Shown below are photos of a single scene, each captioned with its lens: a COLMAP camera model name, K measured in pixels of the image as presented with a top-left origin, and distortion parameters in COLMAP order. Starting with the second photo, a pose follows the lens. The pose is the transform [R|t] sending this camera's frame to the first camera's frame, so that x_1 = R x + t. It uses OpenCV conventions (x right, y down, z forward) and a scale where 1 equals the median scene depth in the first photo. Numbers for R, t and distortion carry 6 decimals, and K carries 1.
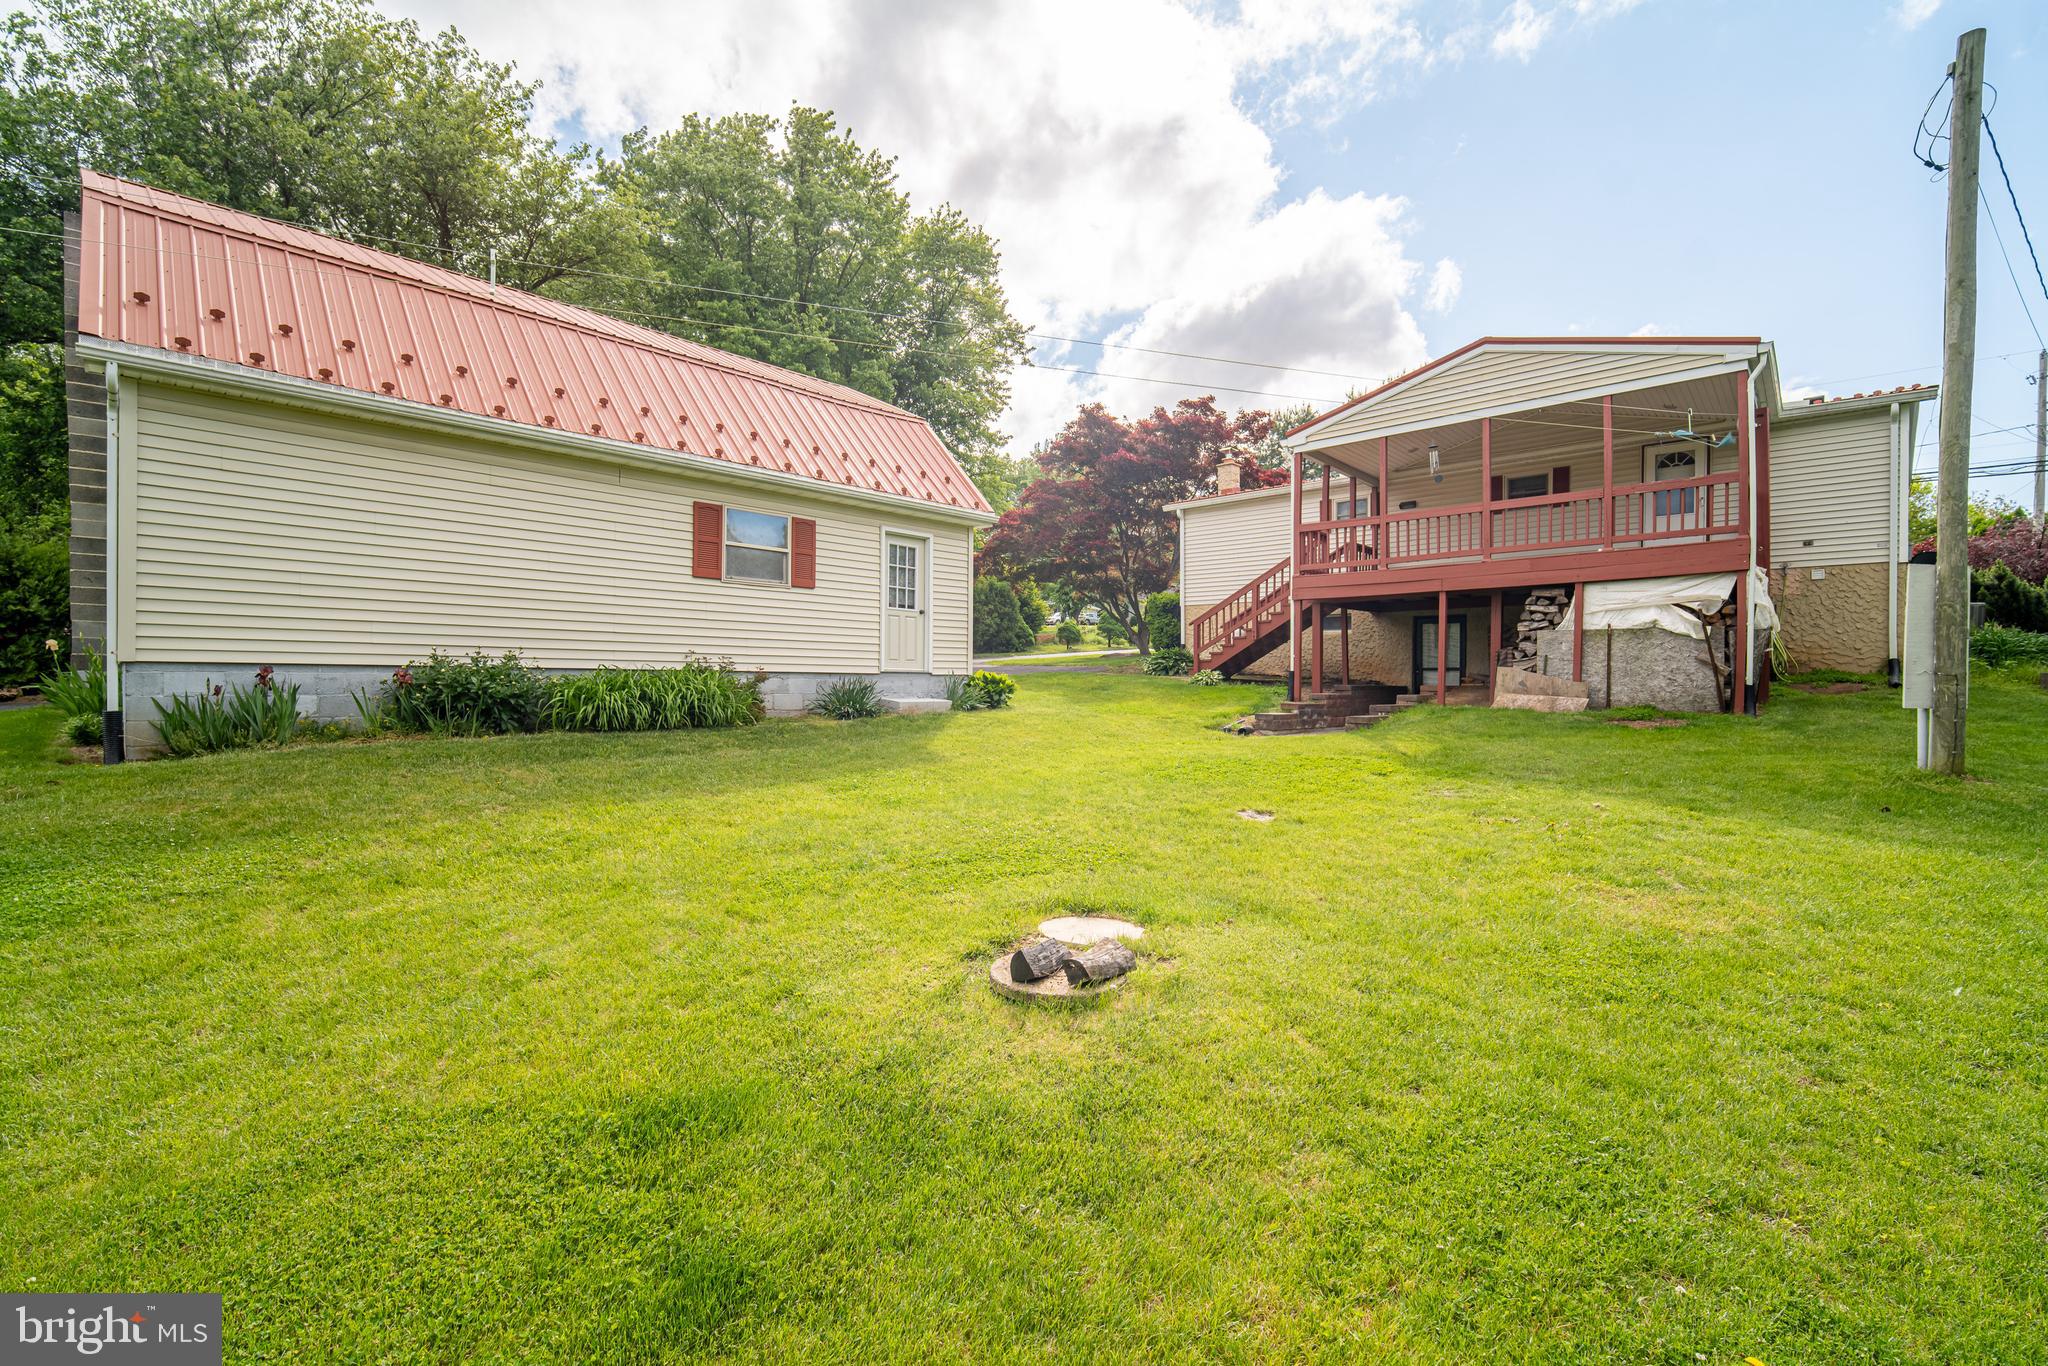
lens RADIAL K [[908.2, 0, 1012.6], [0, 908.2, 687.1], [0, 0, 1]] dist [-0.007251, 0.000036]
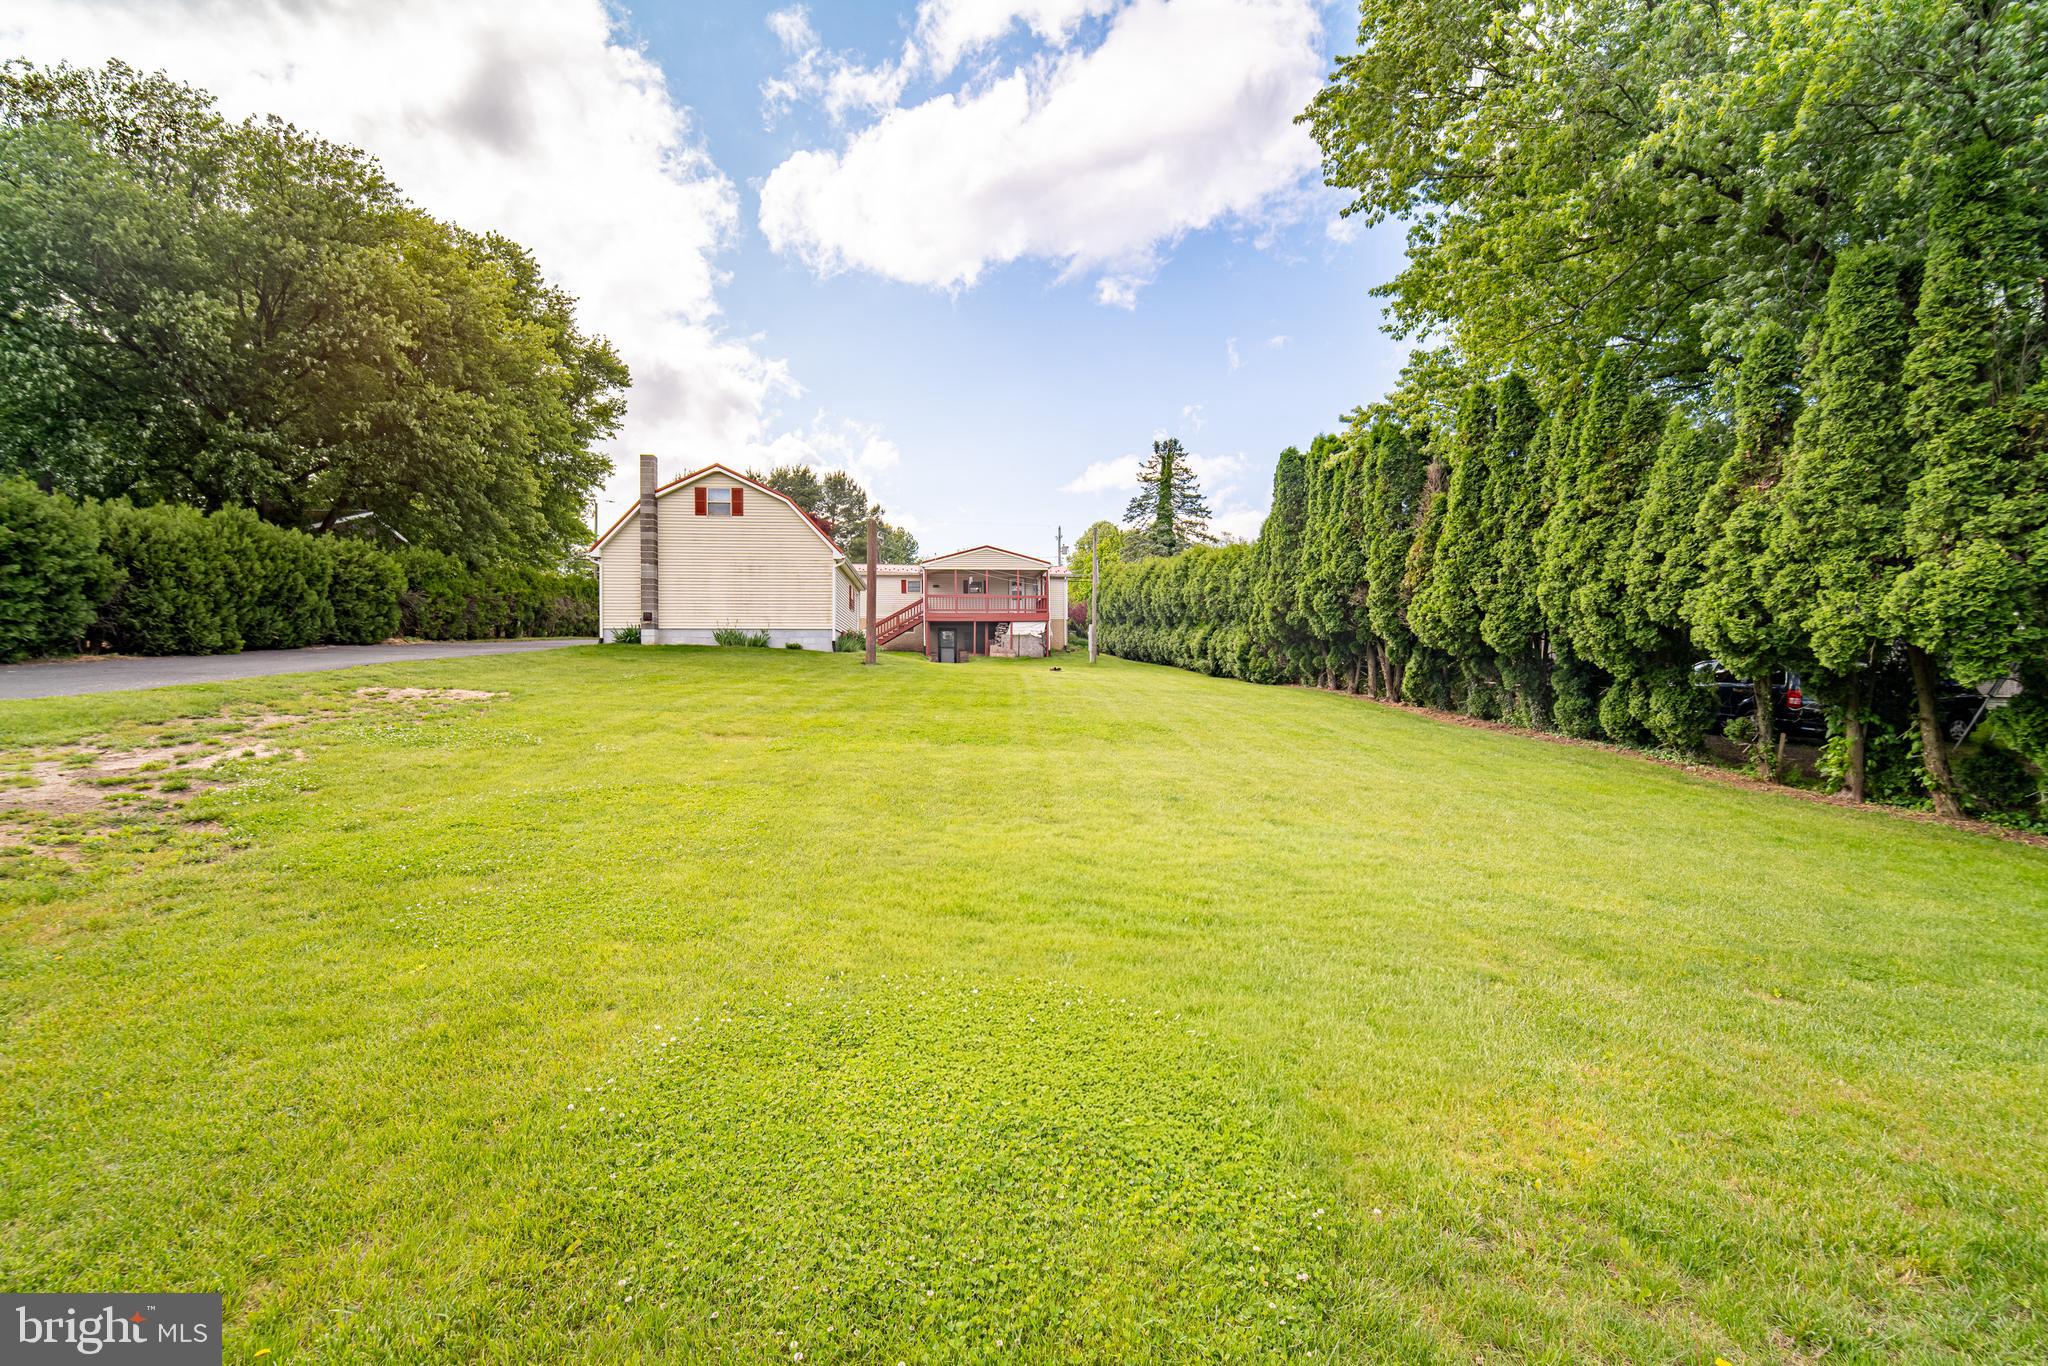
lens RADIAL K [[908.2, 0, 1012.6], [0, 908.2, 687.1], [0, 0, 1]] dist [-0.007251, 0.000036]
pose [[0.654591, -0.008373, 0.755937, -2.036316], [0.009904, 0.999948, 0.002499, 0.131500], [-0.755918, 0.005851, 0.654640, -1.307108]]
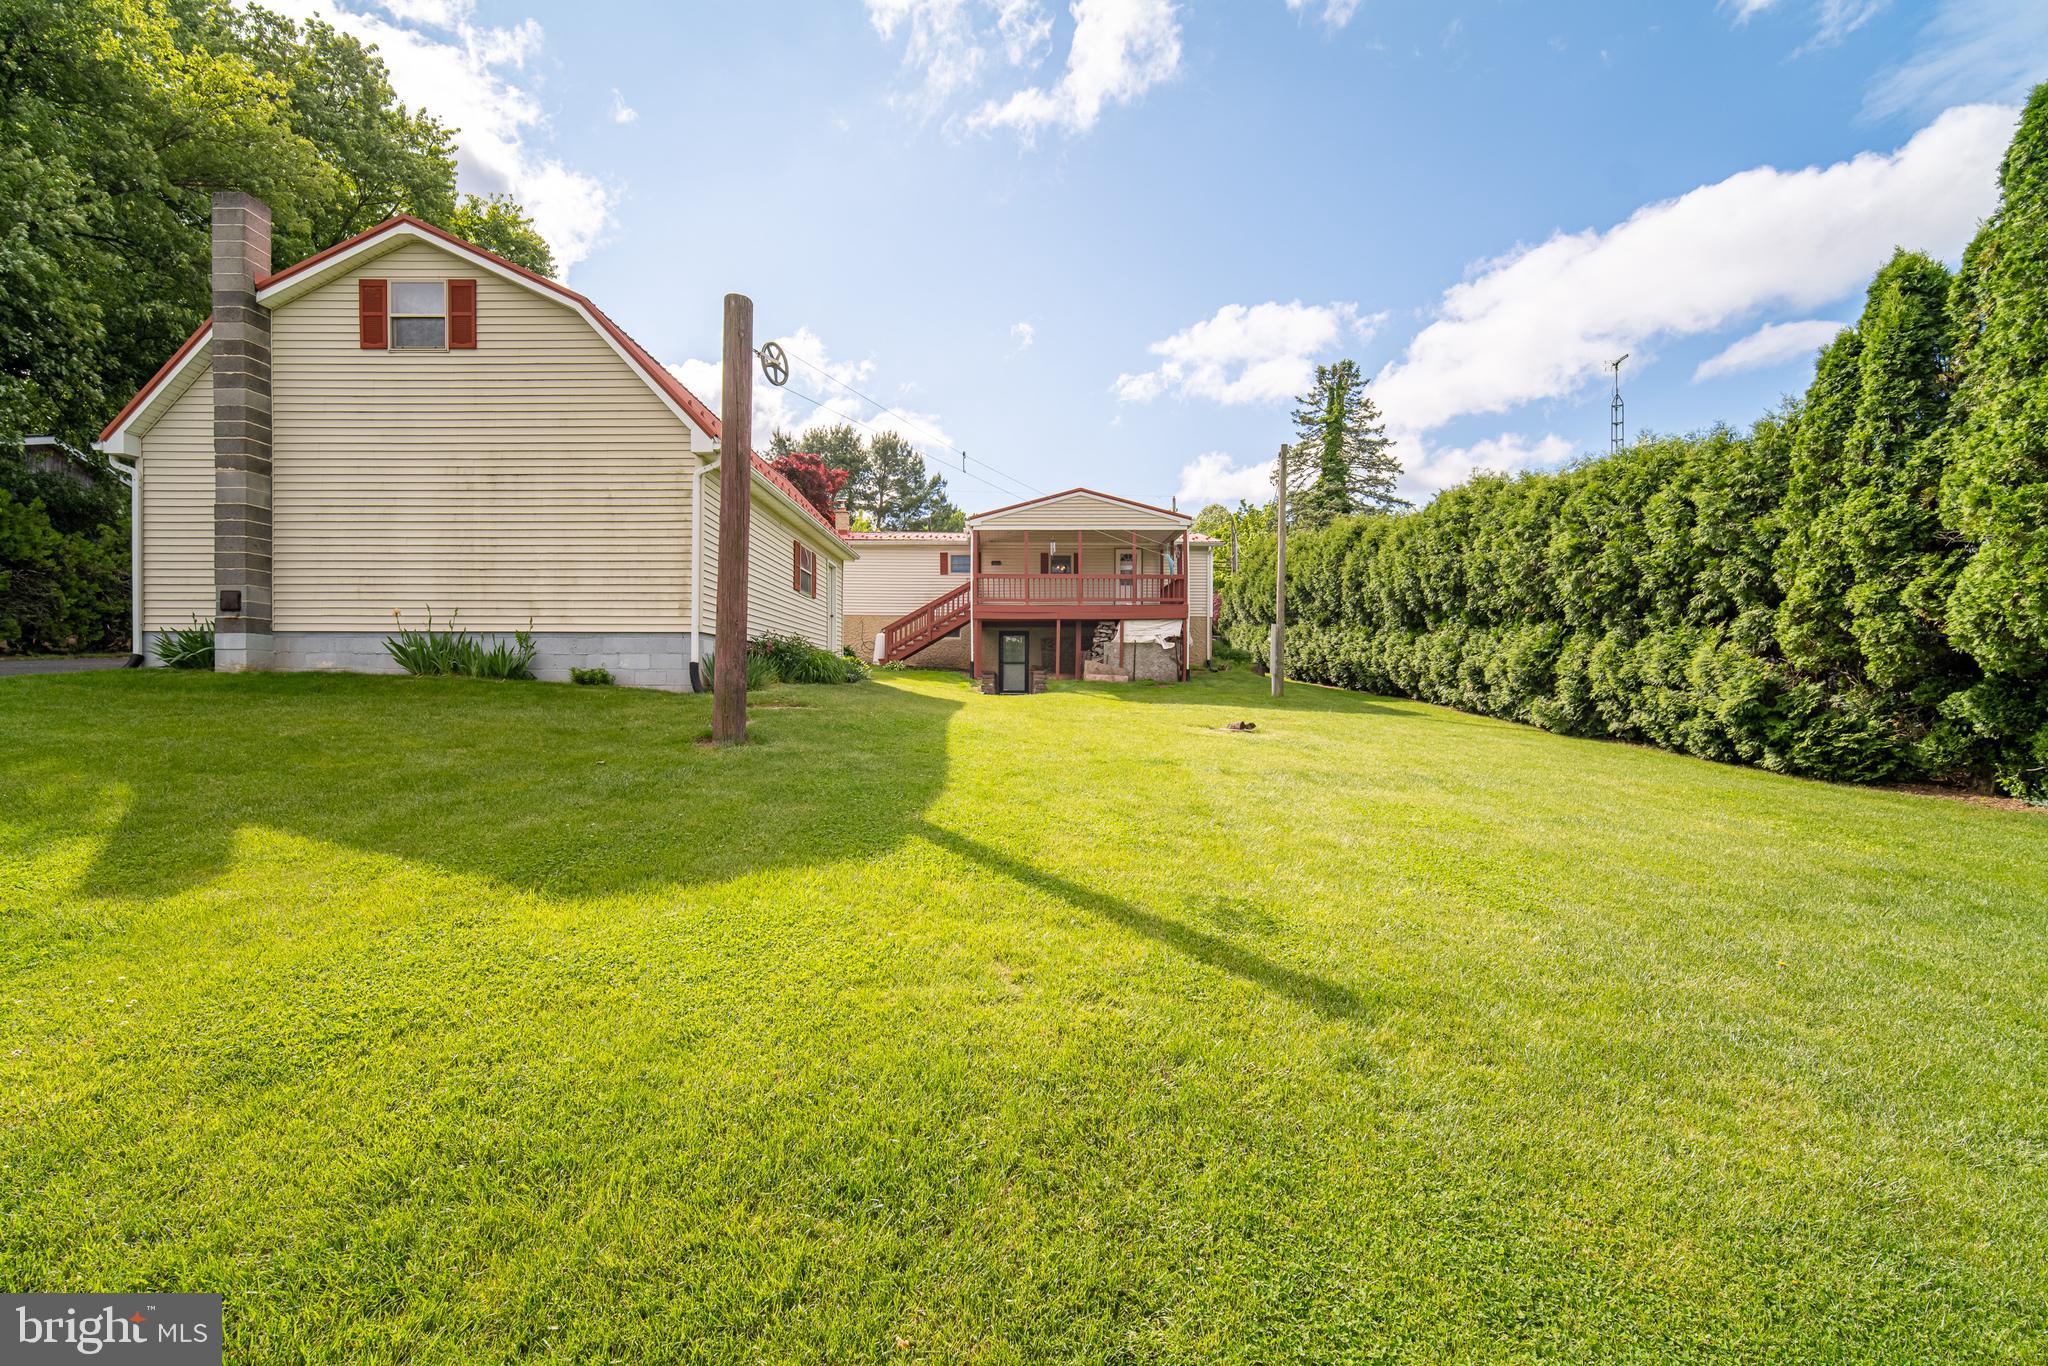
lens RADIAL K [[908.2, 0, 1012.6], [0, 908.2, 687.1], [0, 0, 1]] dist [-0.007251, 0.000036]
pose [[0.723795, -0.000946, 0.690014, -0.962105], [0.002990, 0.999994, -0.001765, 0.040111], [-0.690009, 0.003340, 0.723793, -0.307913]]
